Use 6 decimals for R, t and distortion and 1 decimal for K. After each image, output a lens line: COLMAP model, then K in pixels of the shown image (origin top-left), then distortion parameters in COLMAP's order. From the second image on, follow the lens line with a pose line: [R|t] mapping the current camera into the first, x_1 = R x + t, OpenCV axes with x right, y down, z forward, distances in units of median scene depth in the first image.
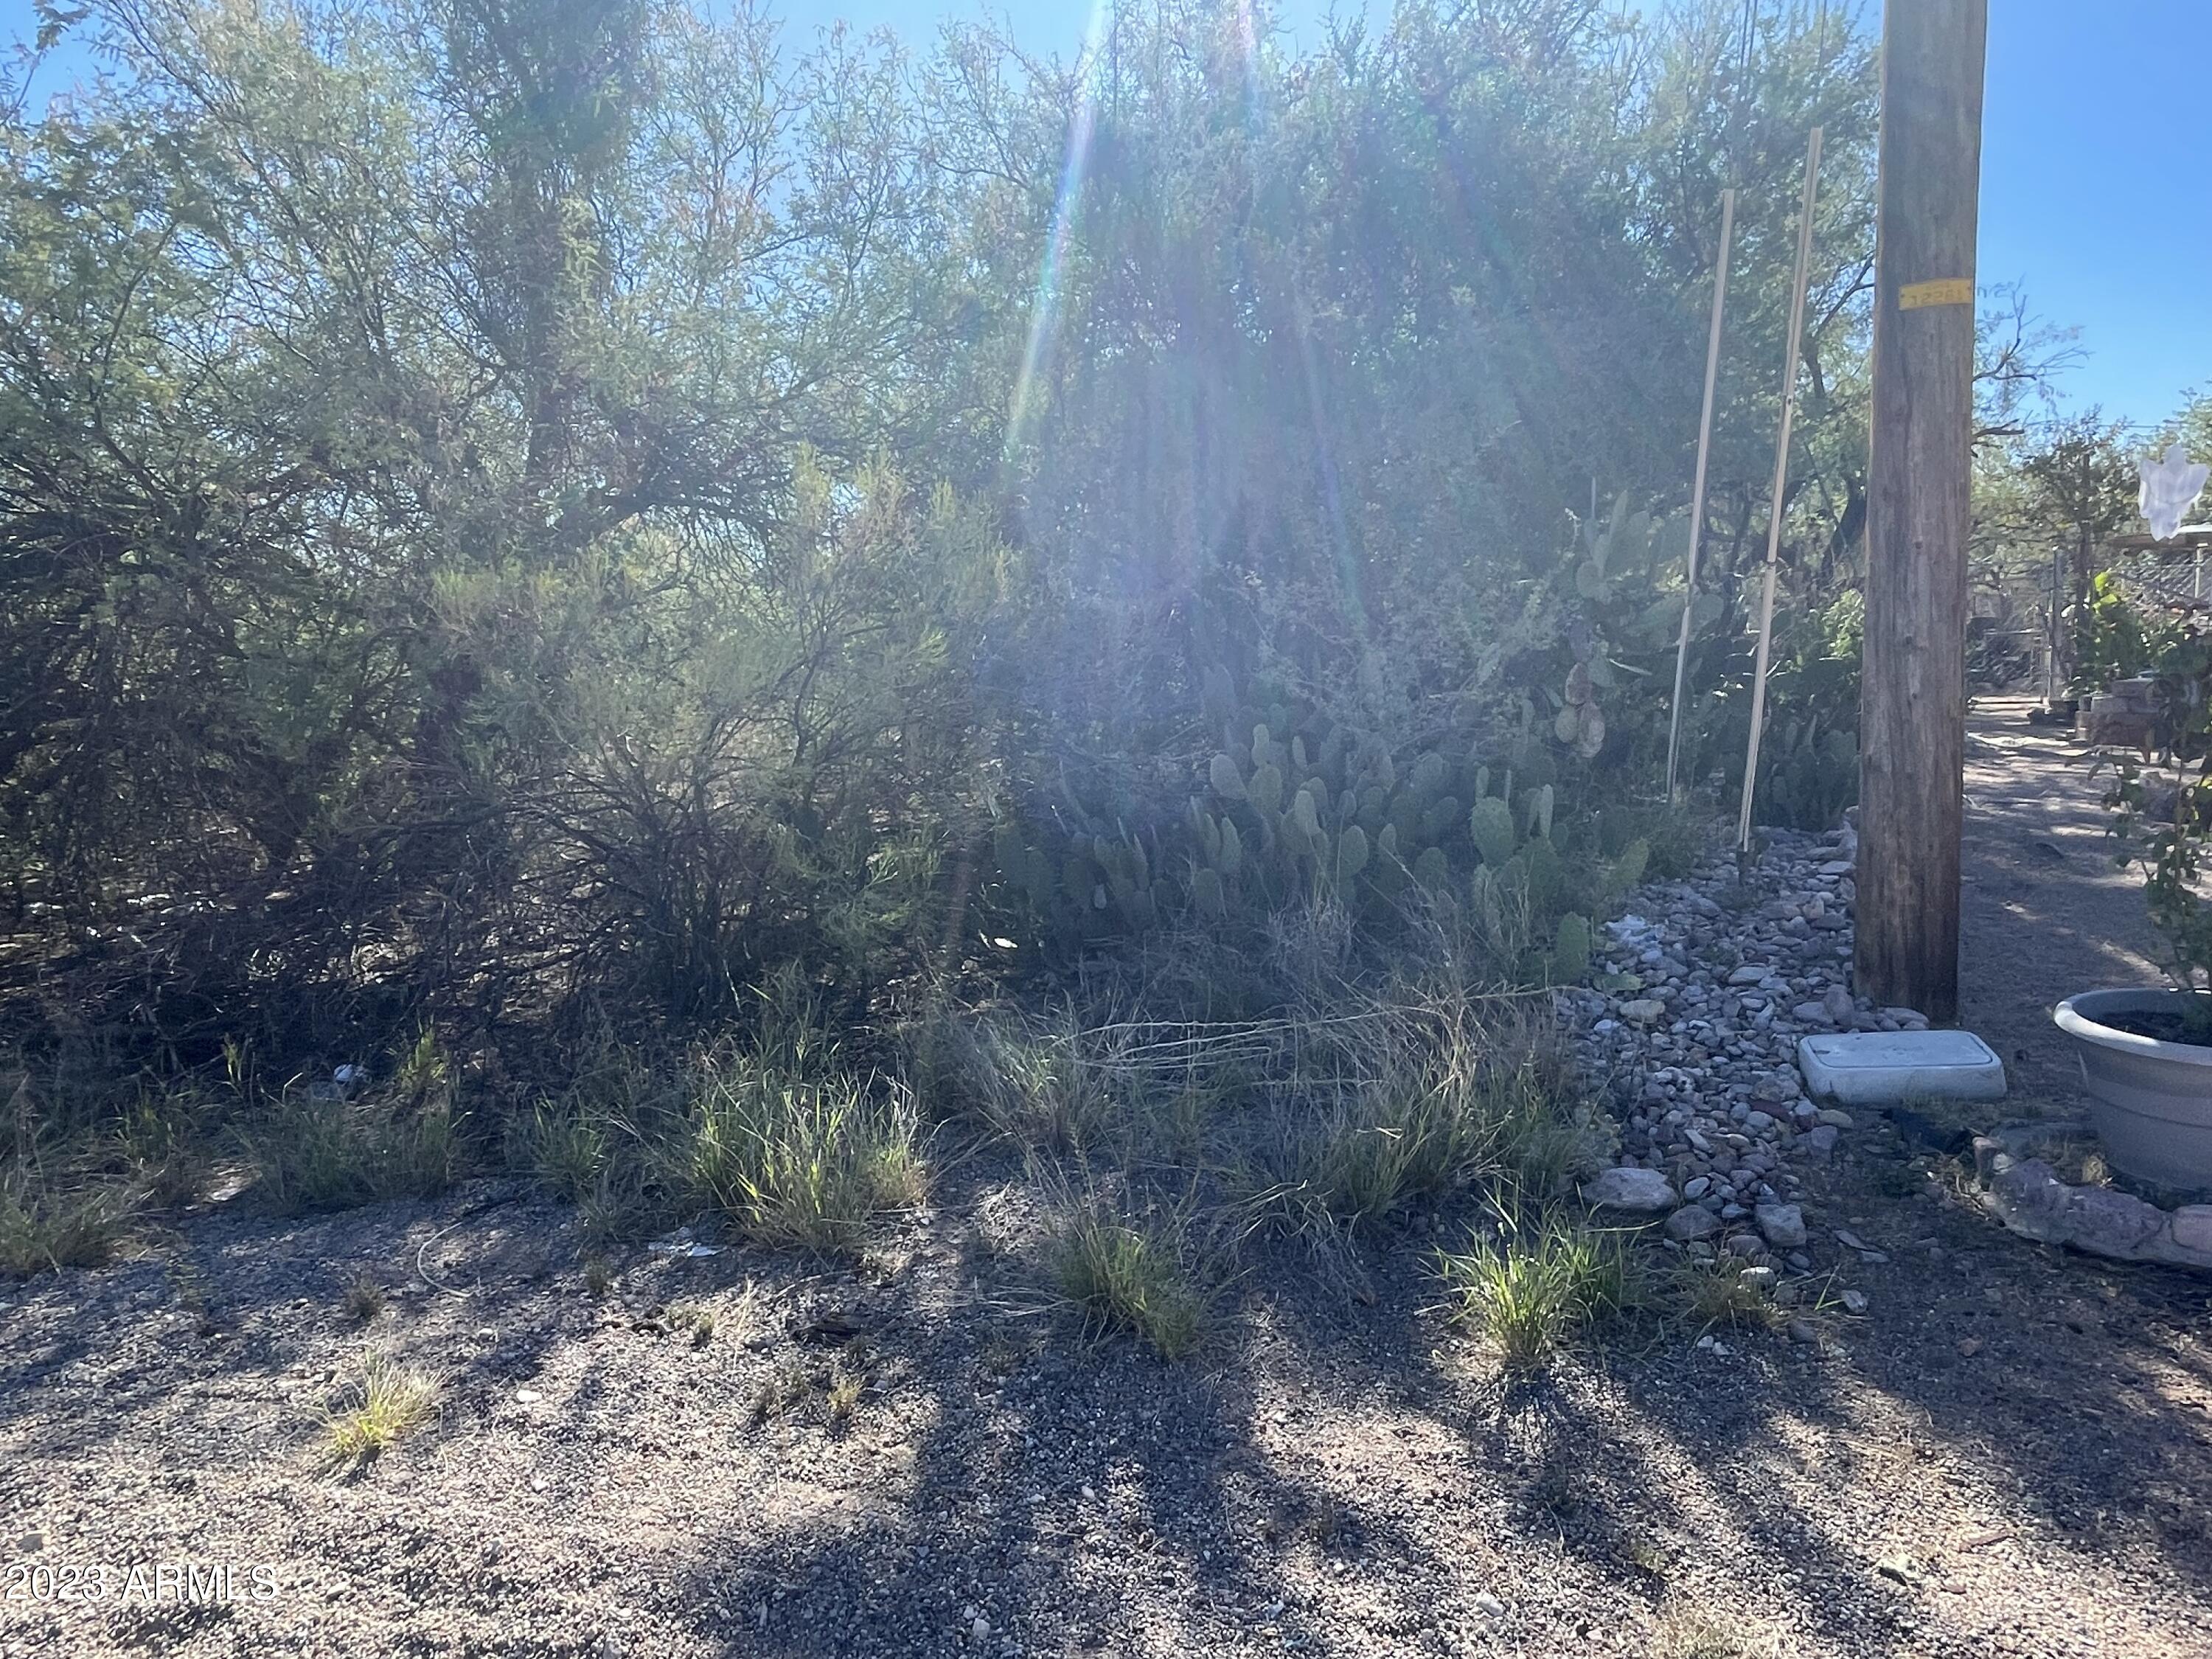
lens RADIAL K [[1397.5, 0, 1105.7], [0, 1397.5, 821.2], [0, 0, 1]] dist [0.007324, -0.012162]
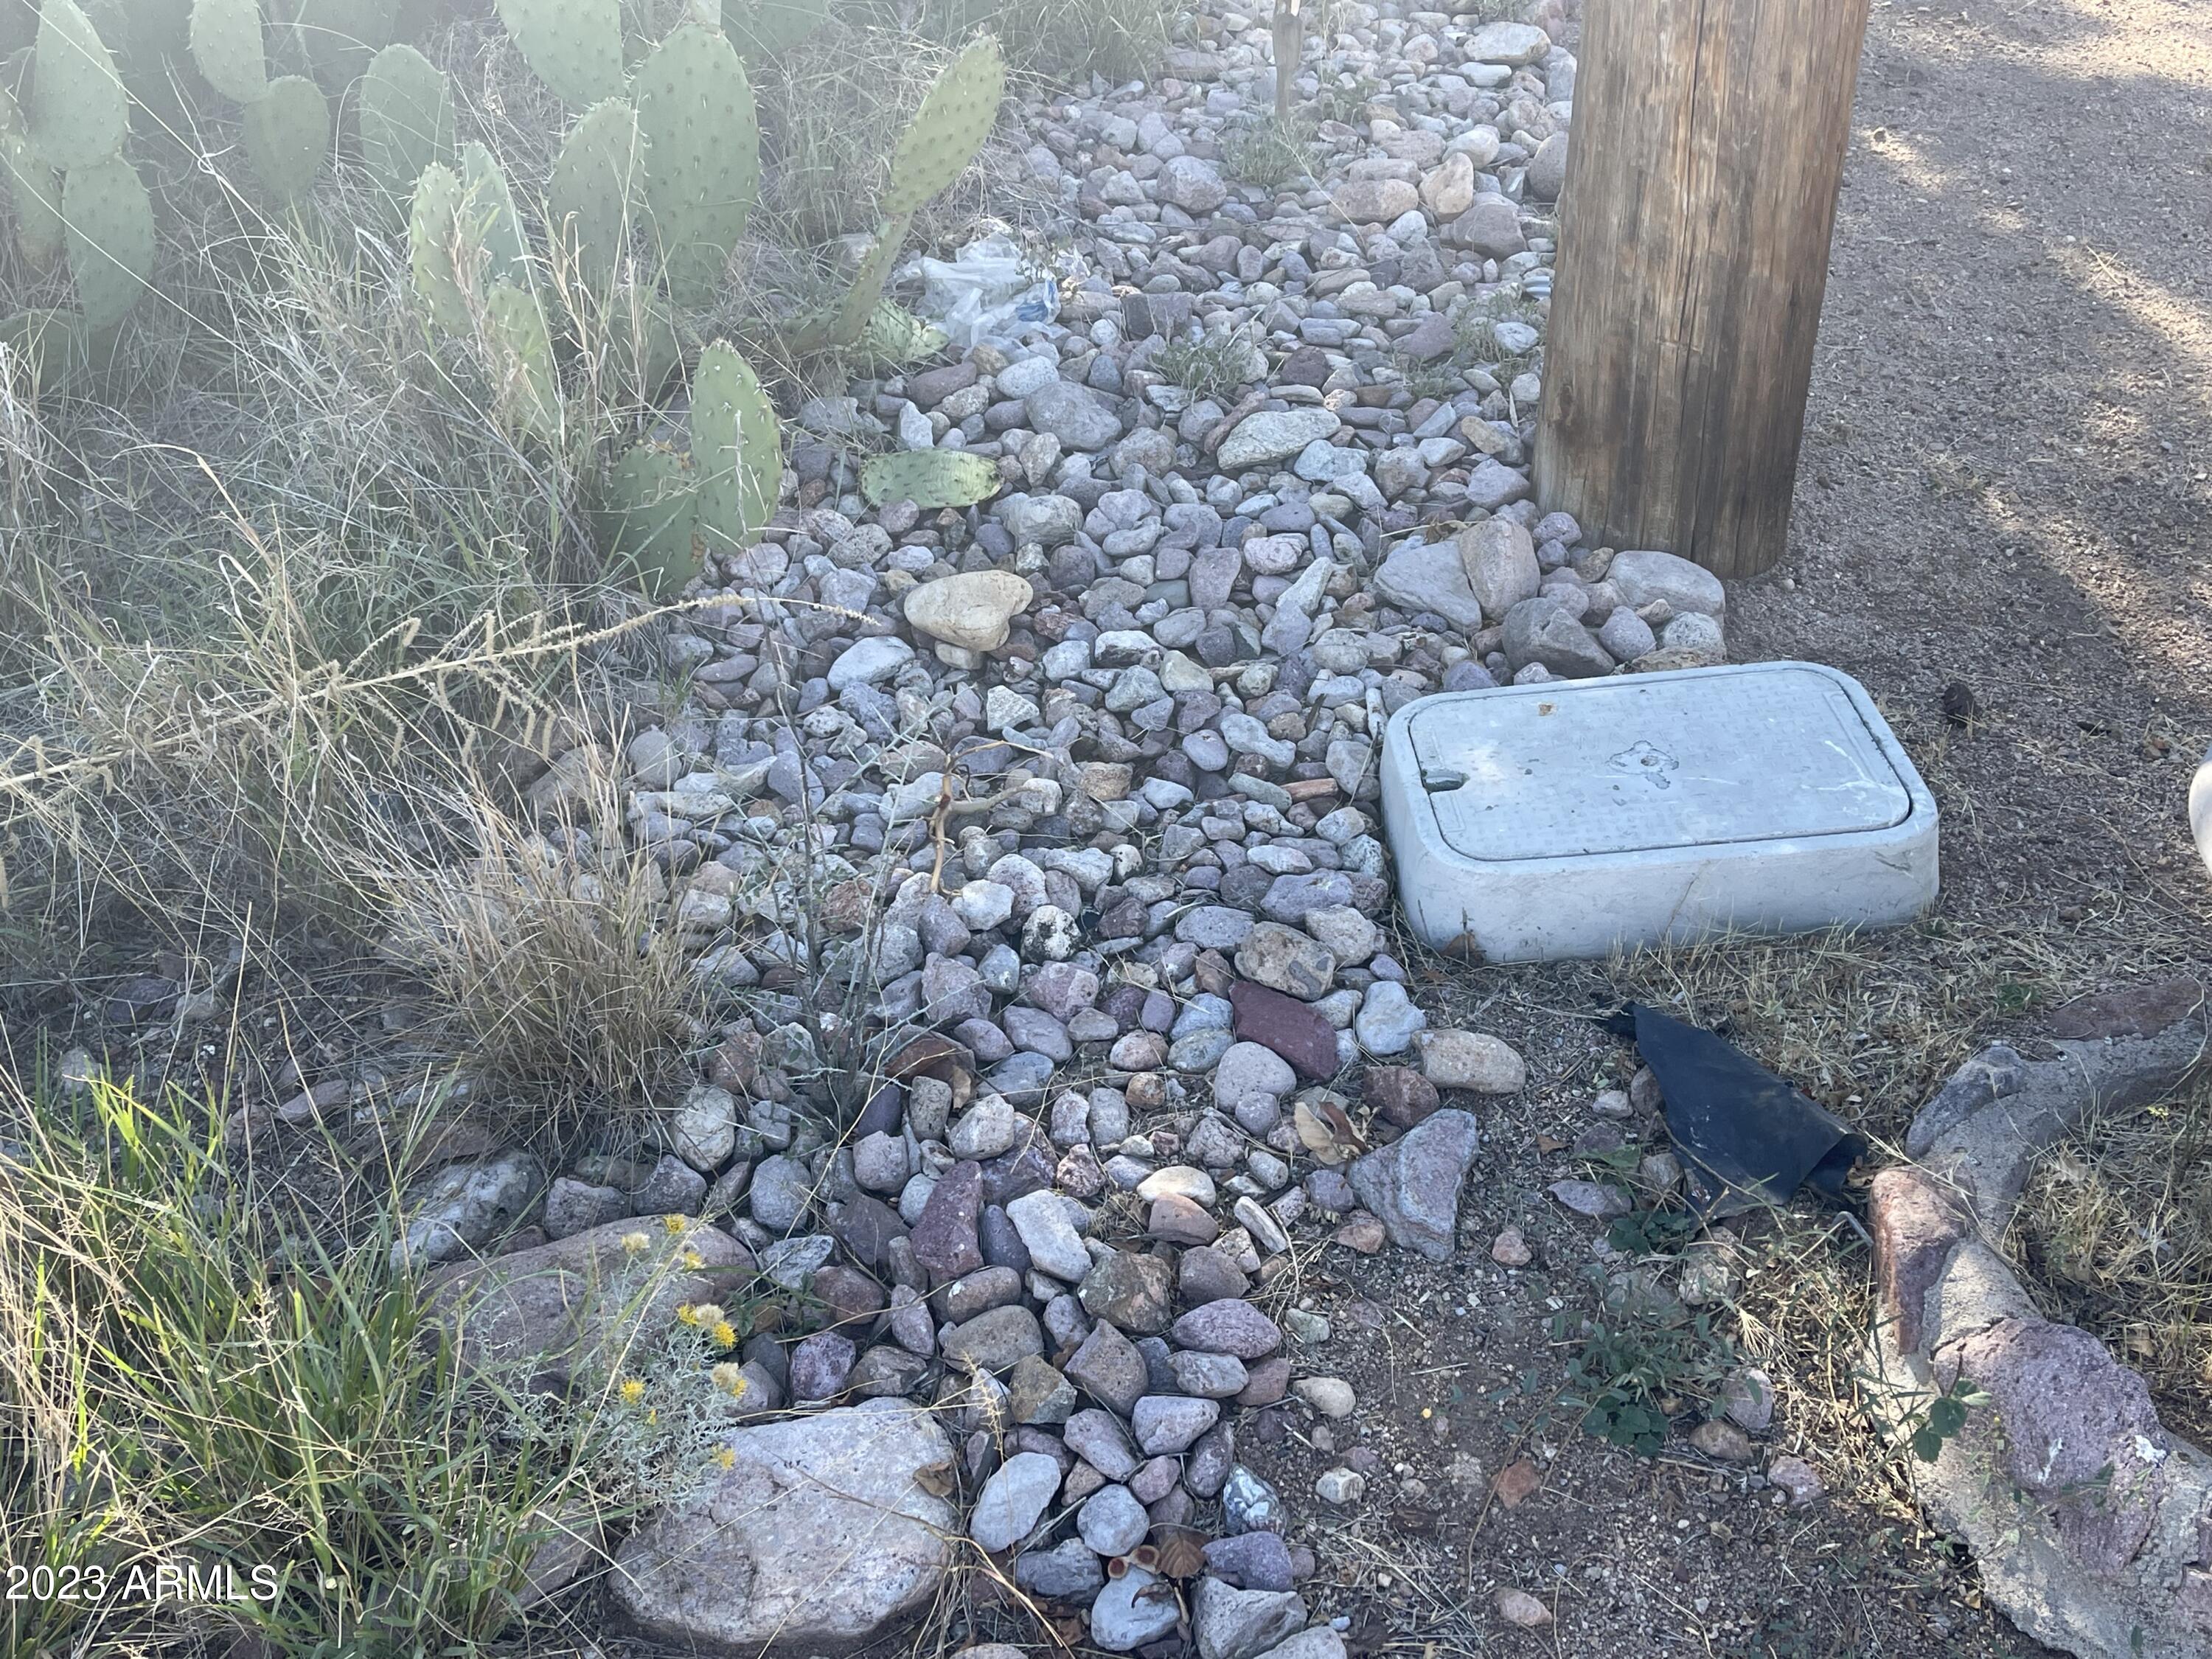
lens RADIAL K [[2302.3, 0, 1098.7], [0, 2302.3, 830.0], [0, 0, 1]] dist [0.056526, 0.000000]
pose [[0.946301, -0.132483, 0.294895, 0.249784], [0.001706, 0.914209, 0.405240, -0.040123], [-0.323283, -0.382975, 0.865343, 0.504950]]
